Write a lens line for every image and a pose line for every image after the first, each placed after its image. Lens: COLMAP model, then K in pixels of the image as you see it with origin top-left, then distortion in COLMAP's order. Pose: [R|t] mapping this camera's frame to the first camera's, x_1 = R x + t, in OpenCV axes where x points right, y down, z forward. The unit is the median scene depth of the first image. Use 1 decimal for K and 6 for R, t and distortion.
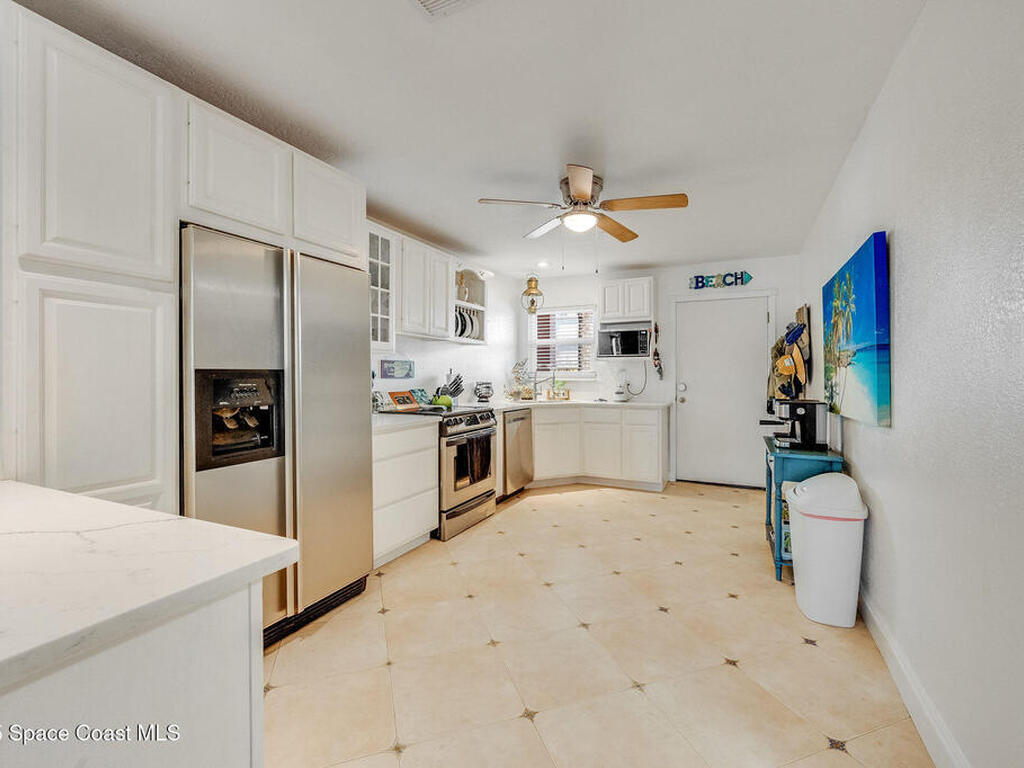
lens RADIAL K [[455.2, 0, 516.5], [0, 455.2, 376.3], [0, 0, 1]] dist [-0.000797, -0.000056]
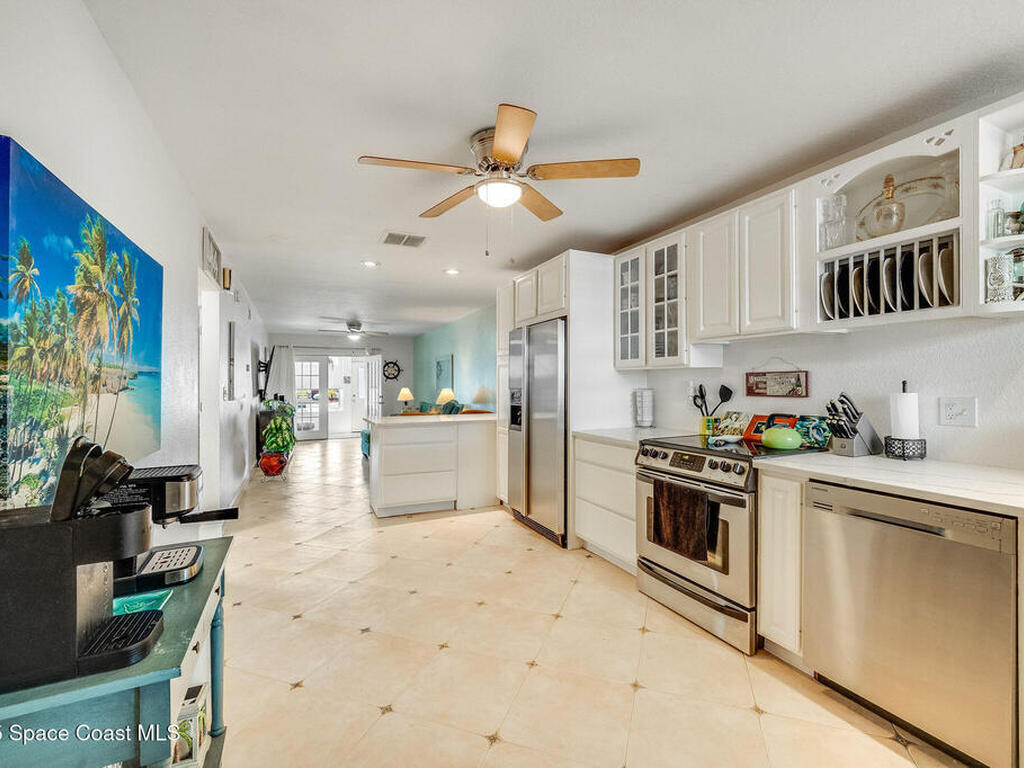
lens RADIAL K [[455.2, 0, 516.4], [0, 455.2, 370.7], [0, 0, 1]] dist [-0.000797, -0.000056]
pose [[-0.622989, -0.016728, -0.782052, 0.652214], [0.006610, 0.999623, -0.026647, -0.024152], [0.782203, -0.021770, -0.622643, 1.358022]]
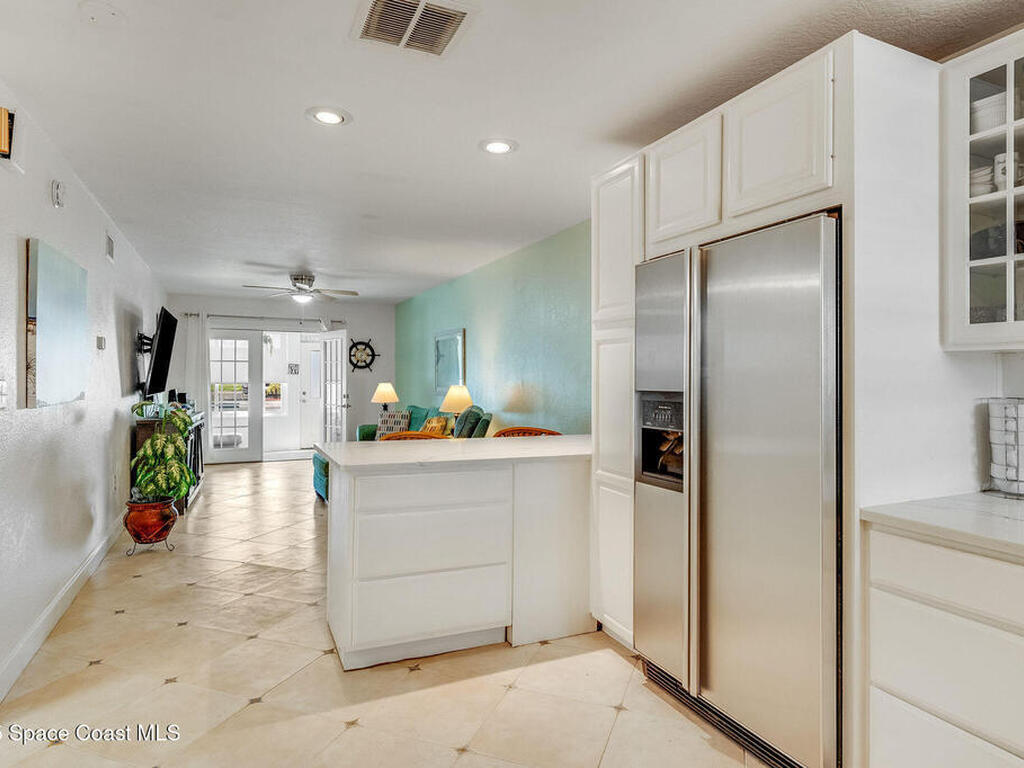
lens RADIAL K [[604.7, 0, 519.4], [0, 604.7, 382.4], [0, 0, 1]] dist [-0.008271, 0.000046]
pose [[-0.627016, 0.003352, -0.779000, 0.337778], [-0.006771, 0.999930, 0.009752, -0.025647], [0.778977, 0.011389, -0.626949, 0.887285]]
